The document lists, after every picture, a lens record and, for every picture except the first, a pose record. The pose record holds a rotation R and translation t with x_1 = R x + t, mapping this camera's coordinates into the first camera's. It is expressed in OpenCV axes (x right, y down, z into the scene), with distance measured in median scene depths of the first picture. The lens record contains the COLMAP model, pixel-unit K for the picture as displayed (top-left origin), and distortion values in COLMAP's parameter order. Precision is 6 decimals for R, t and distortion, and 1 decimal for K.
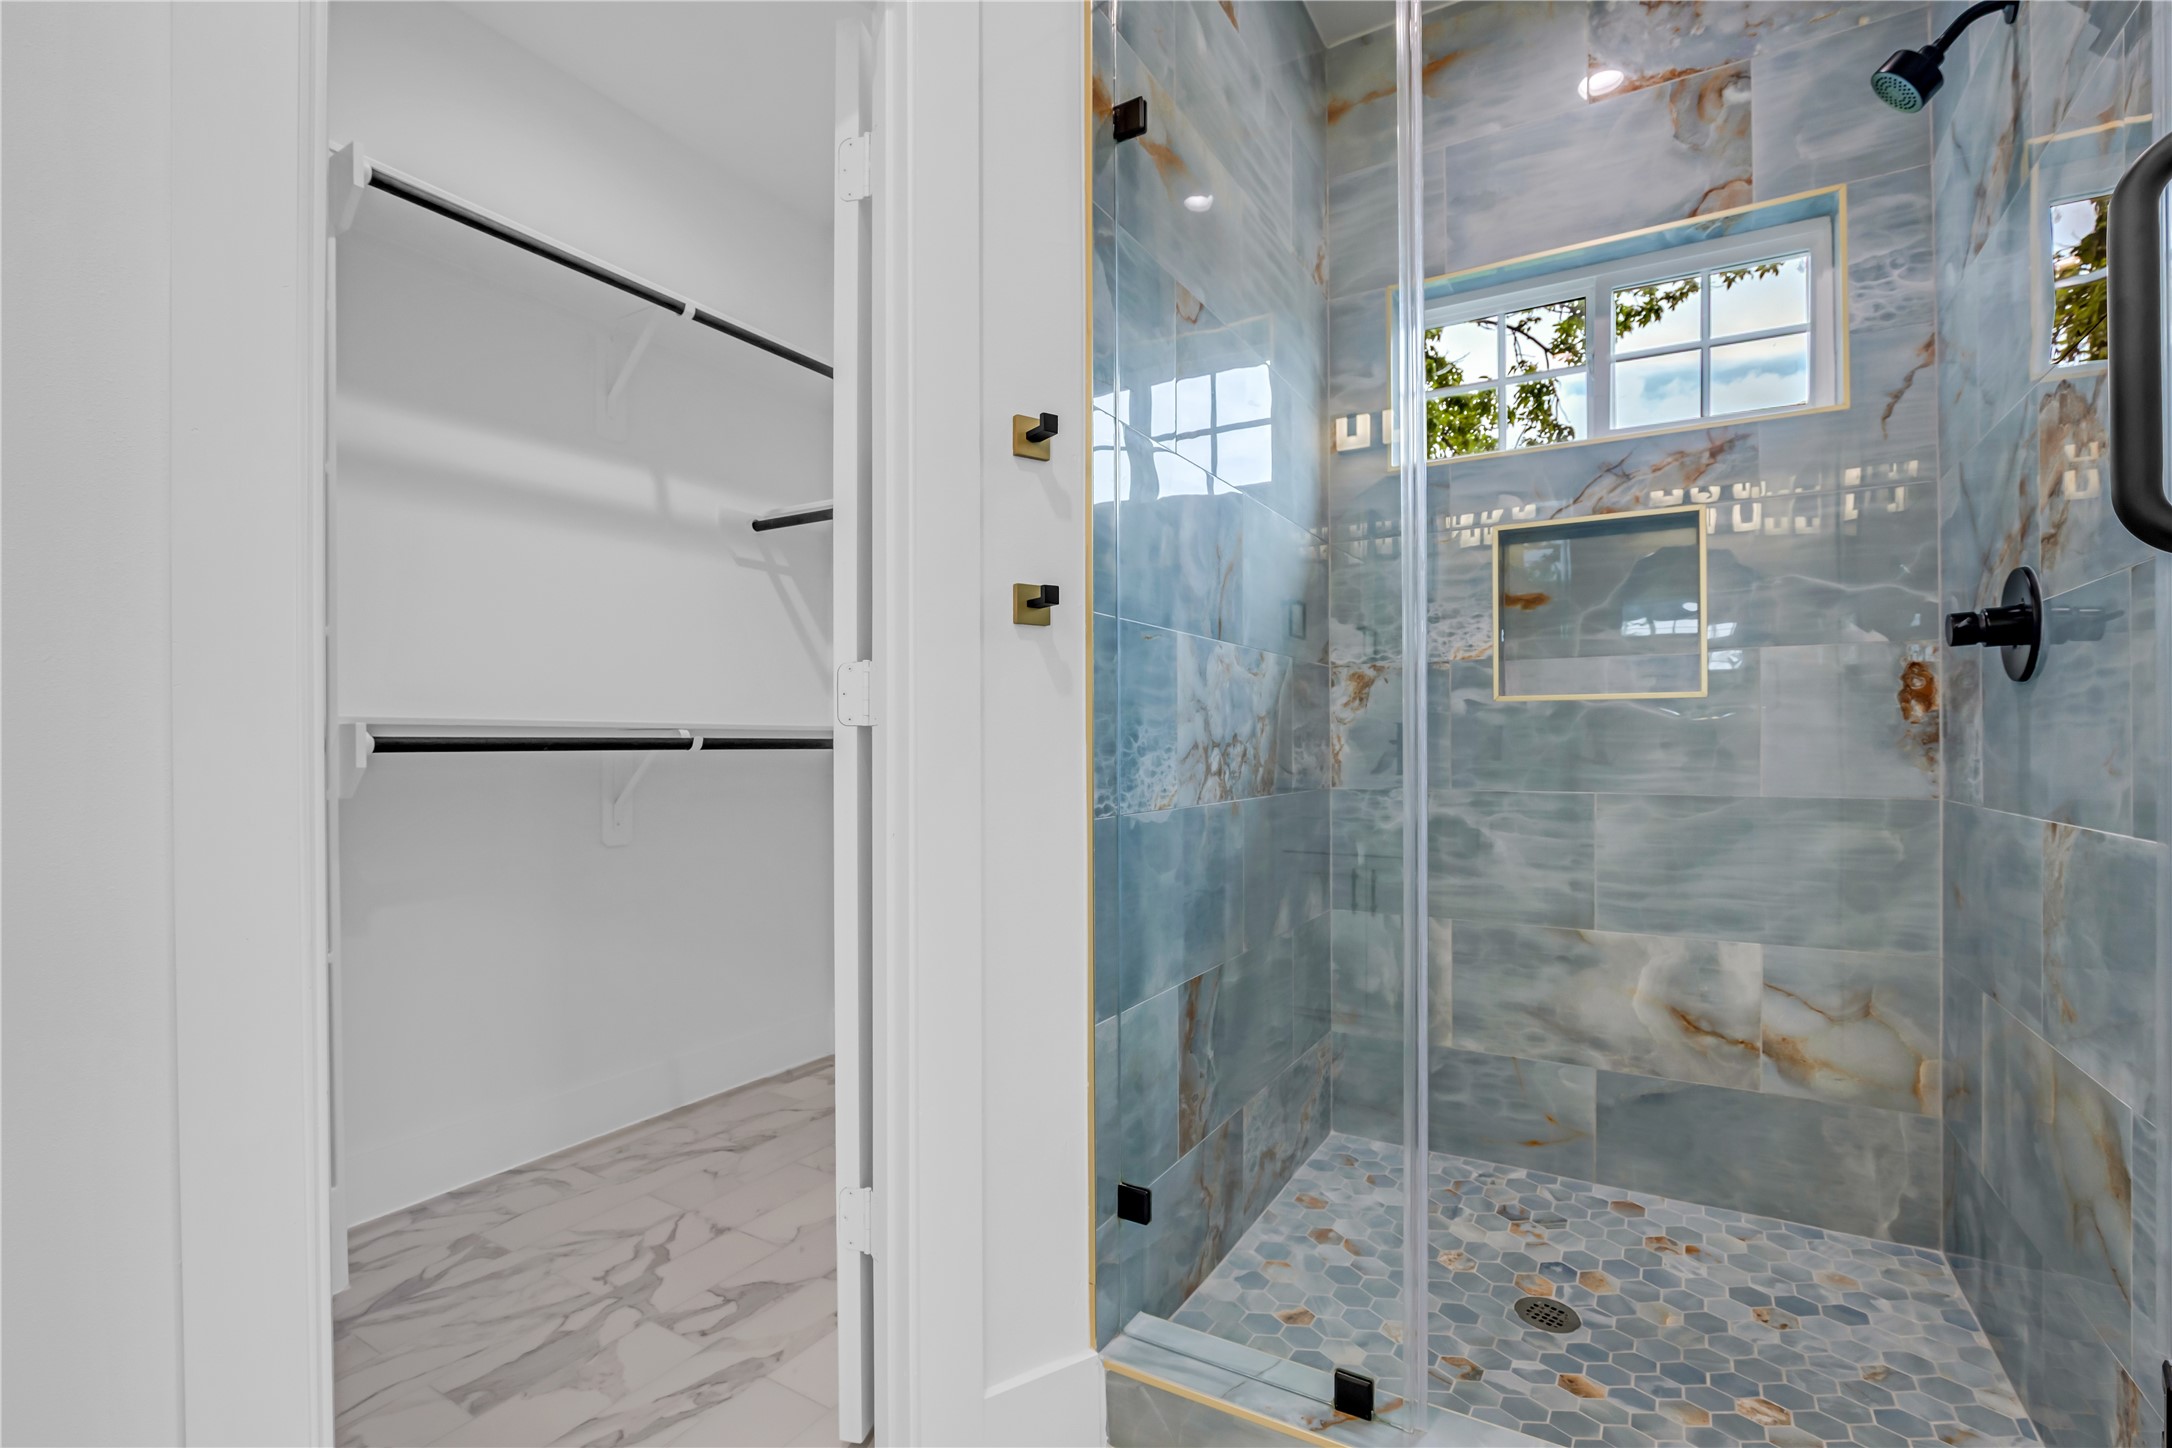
lens RADIAL K [[991.4, 0, 1082.8], [0, 991.4, 730.3], [0, 0, 1]] dist [-0.024042, 0.005028]
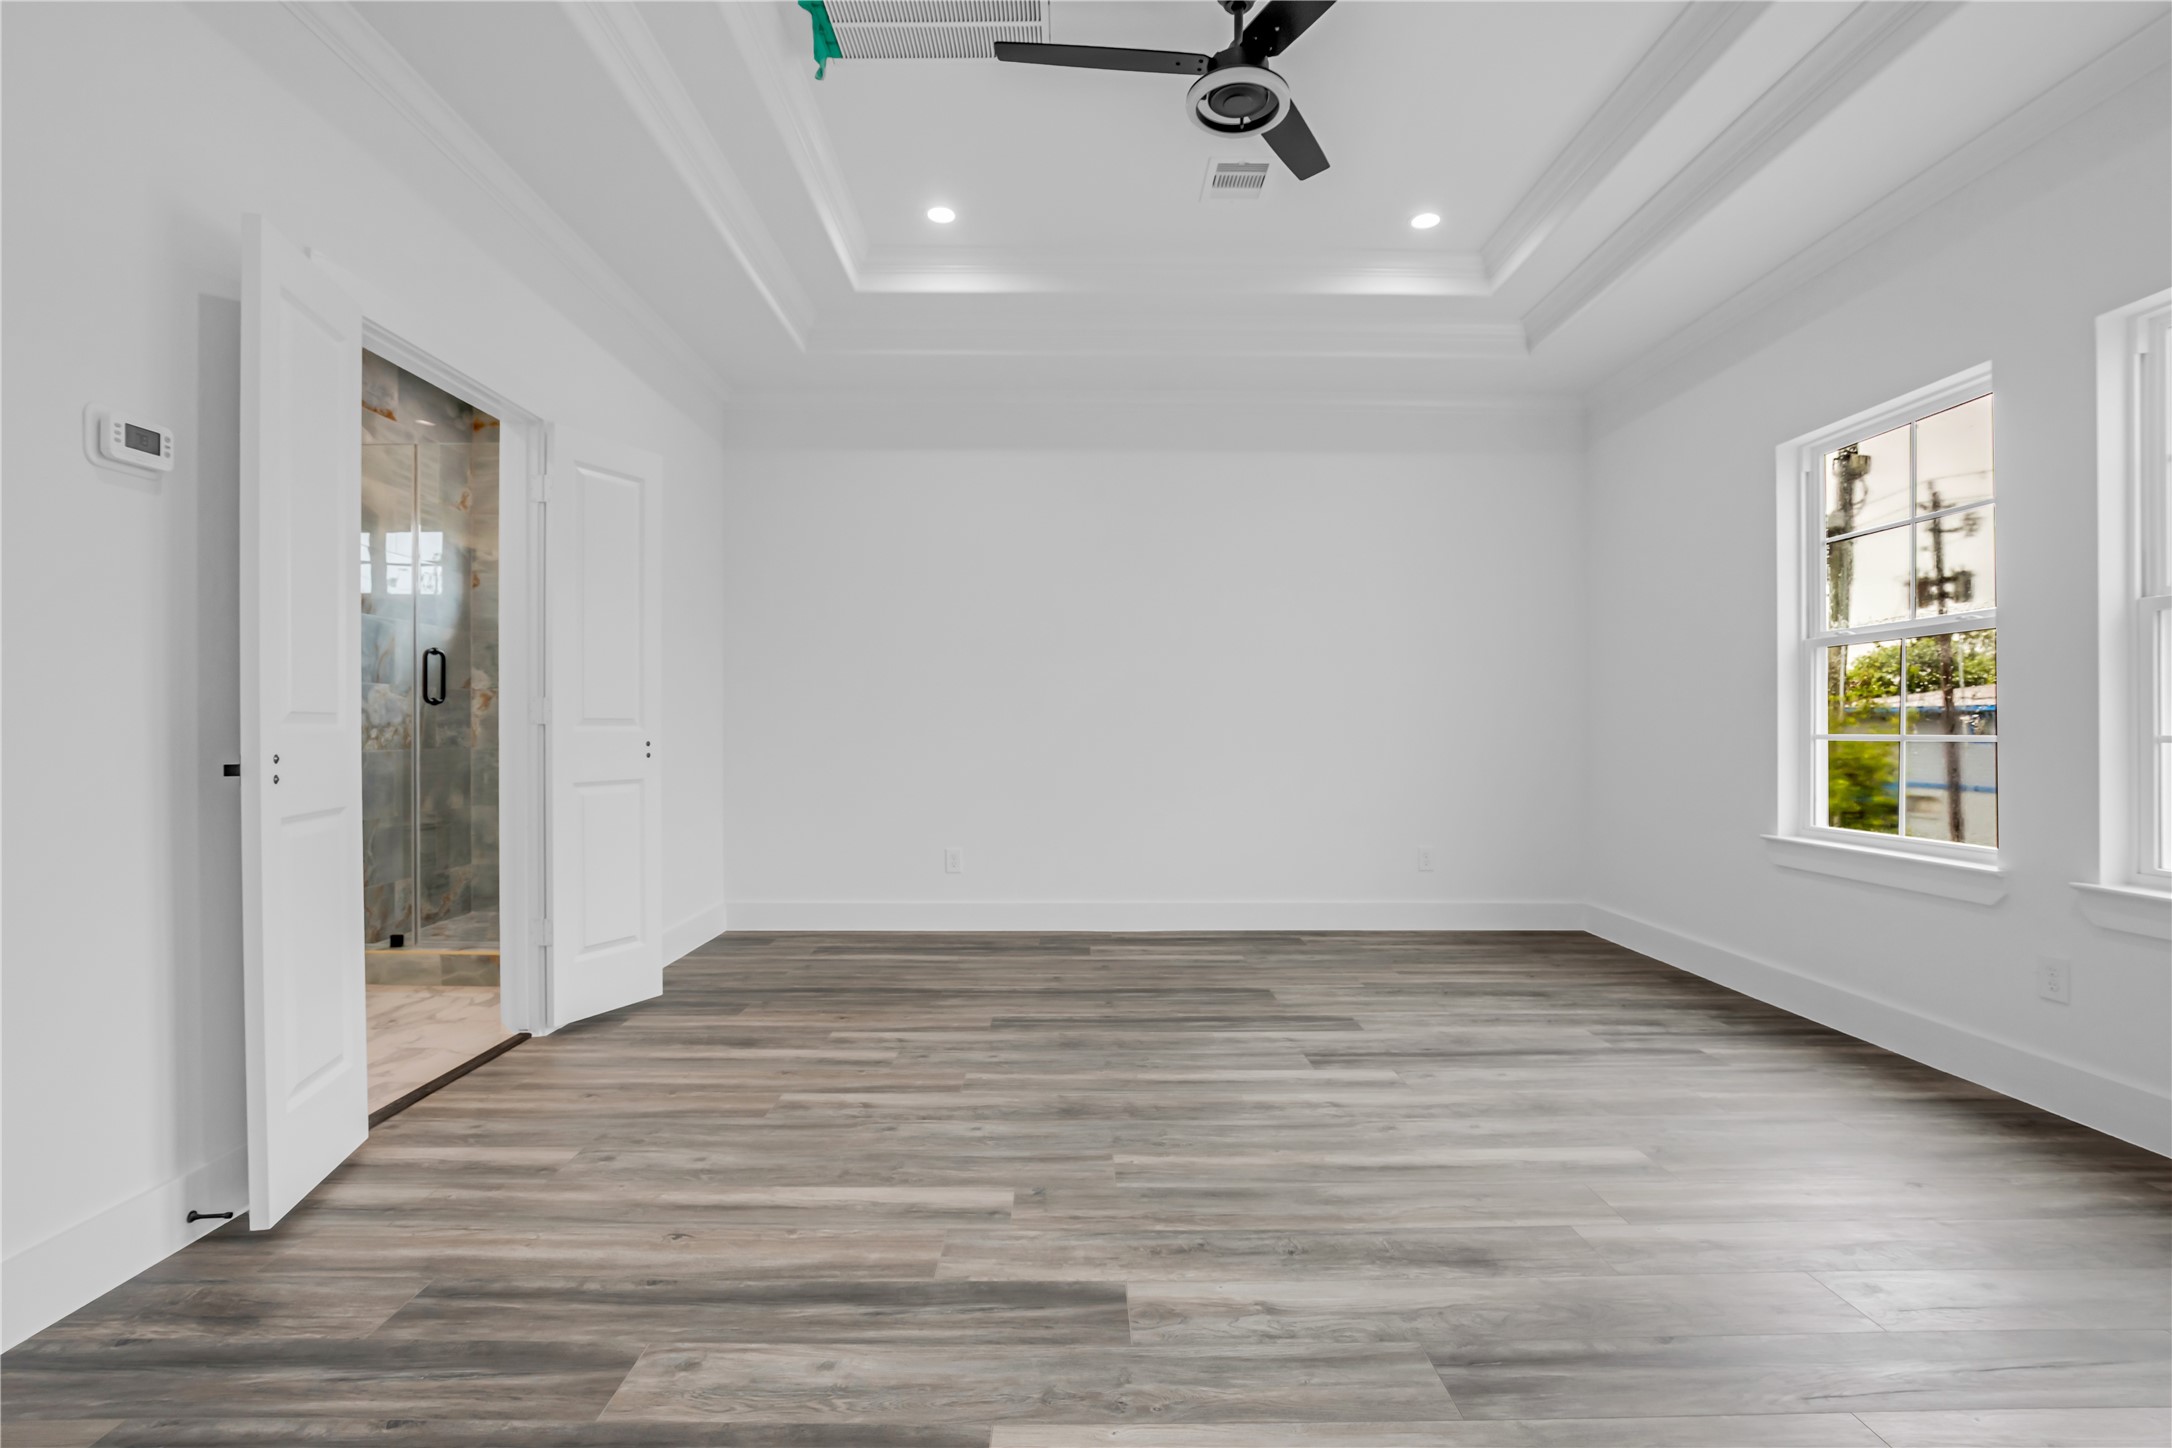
lens RADIAL K [[991.4, 0, 1076.4], [0, 991.4, 729.7], [0, 0, 1]] dist [-0.024042, 0.005028]
pose [[0.861501, 0.006827, 0.507709, 0.340907], [-0.015150, 0.999810, 0.012263, -0.029019], [-0.507529, -0.018256, 0.861441, -1.668462]]
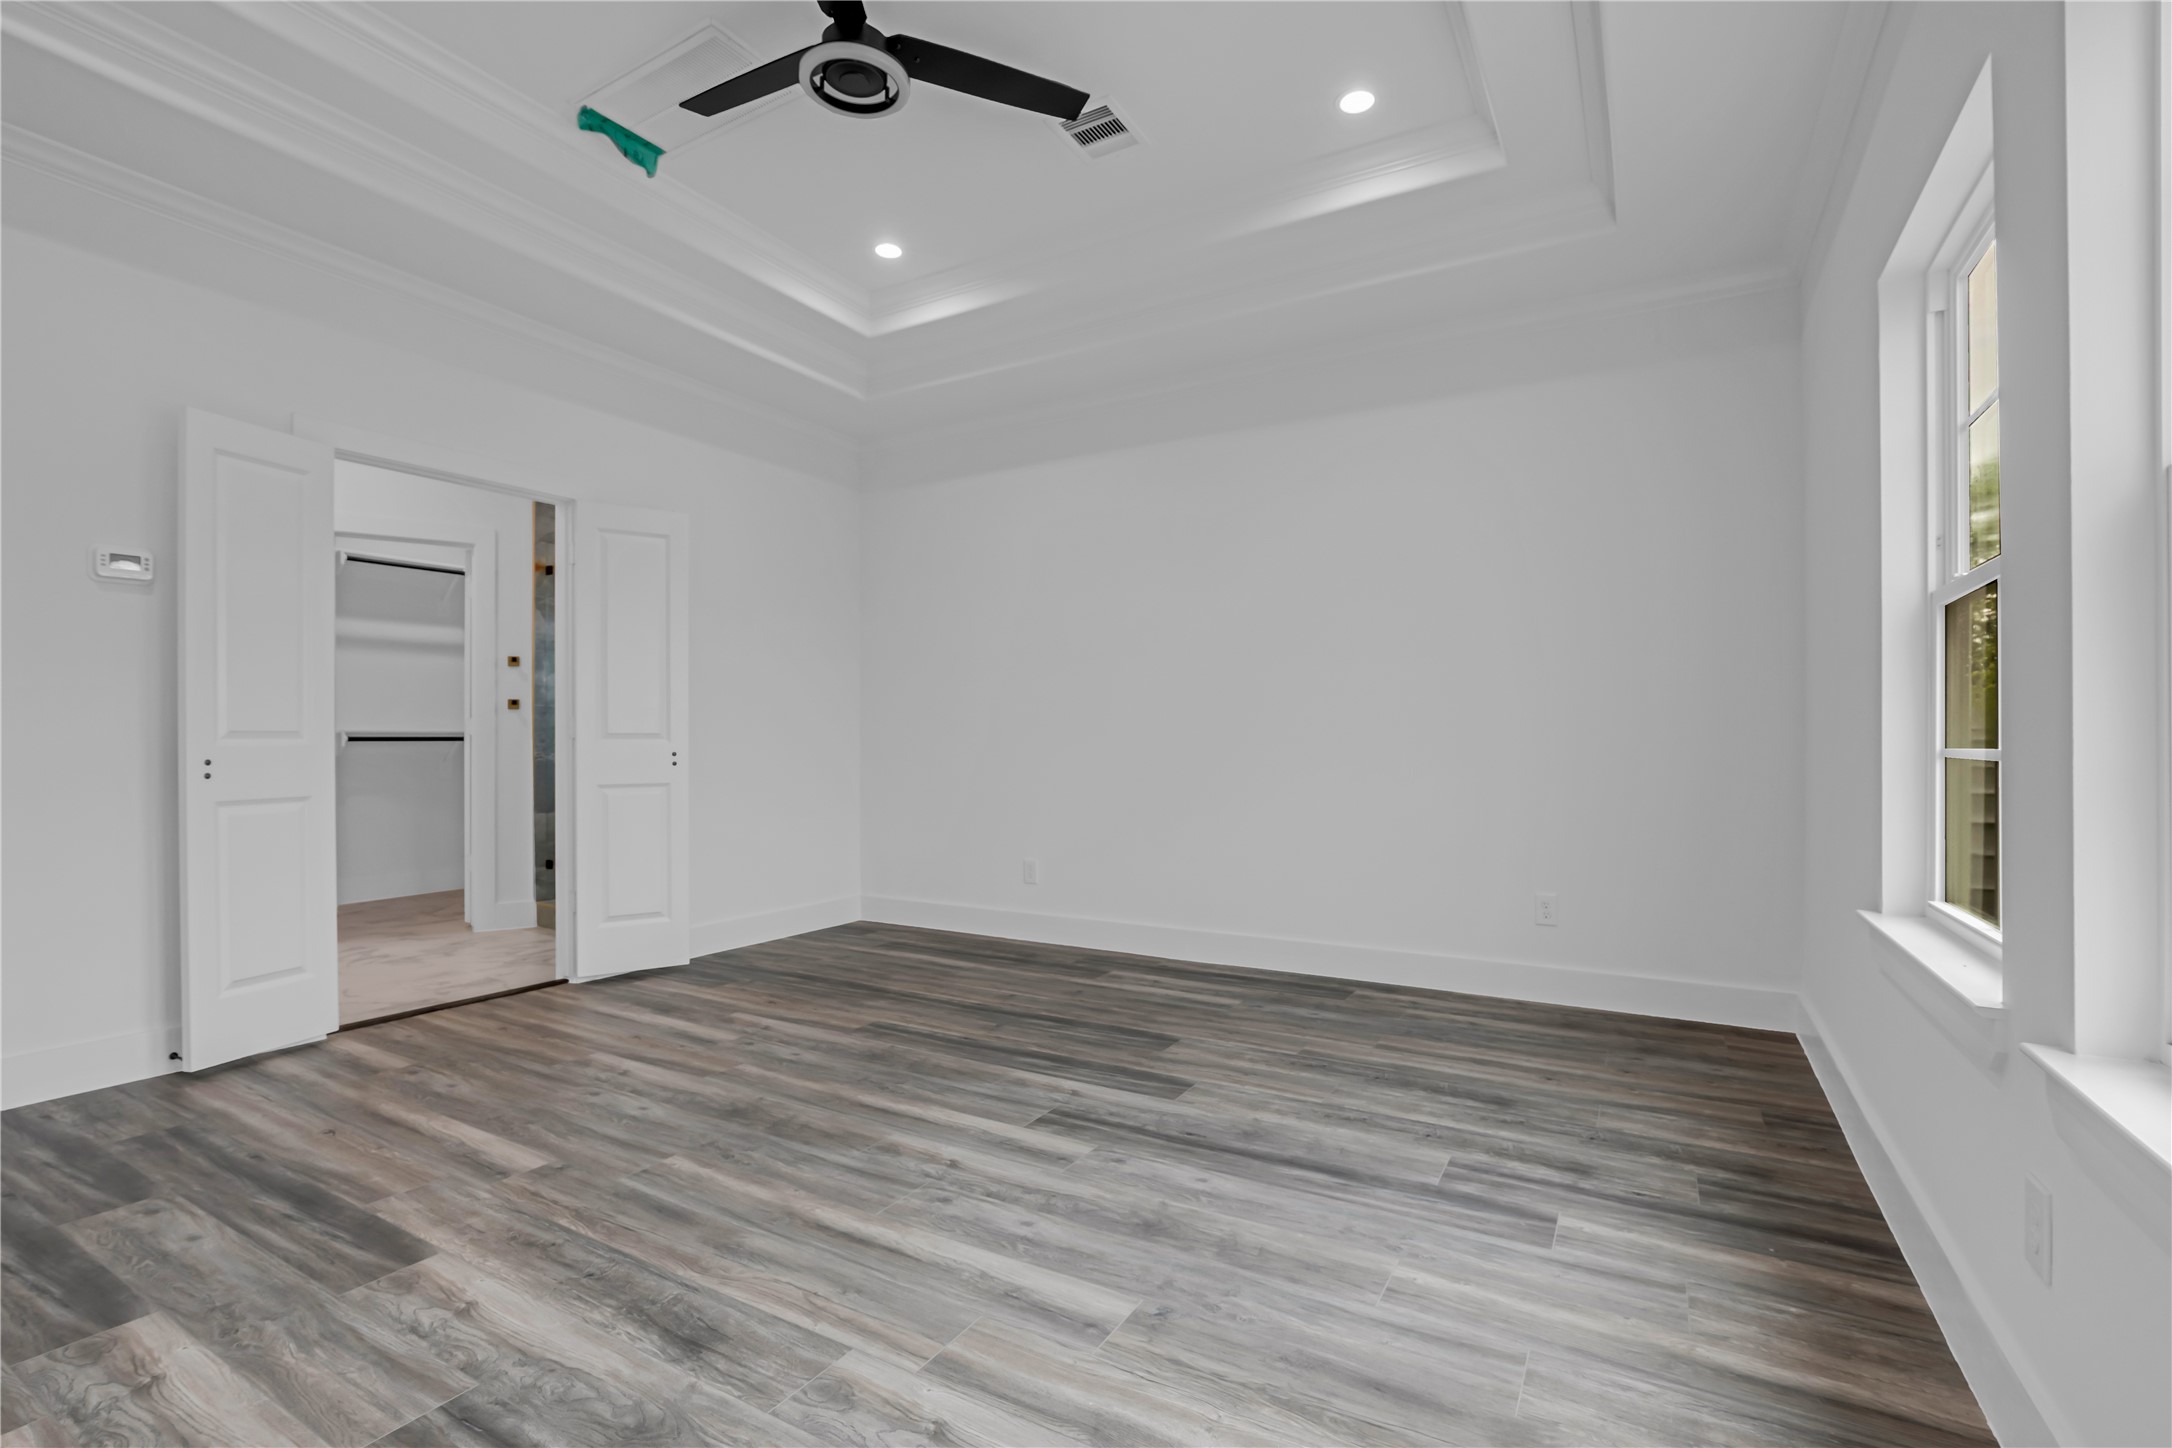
lens RADIAL K [[991.4, 0, 1080.9], [0, 991.4, 734.9], [0, 0, 1]] dist [-0.024042, 0.005028]
pose [[0.999942, 0.005007, -0.009515, 1.464642], [-0.004900, 0.999925, 0.011261, -0.040487], [0.009571, -0.011213, 0.999891, -1.879811]]
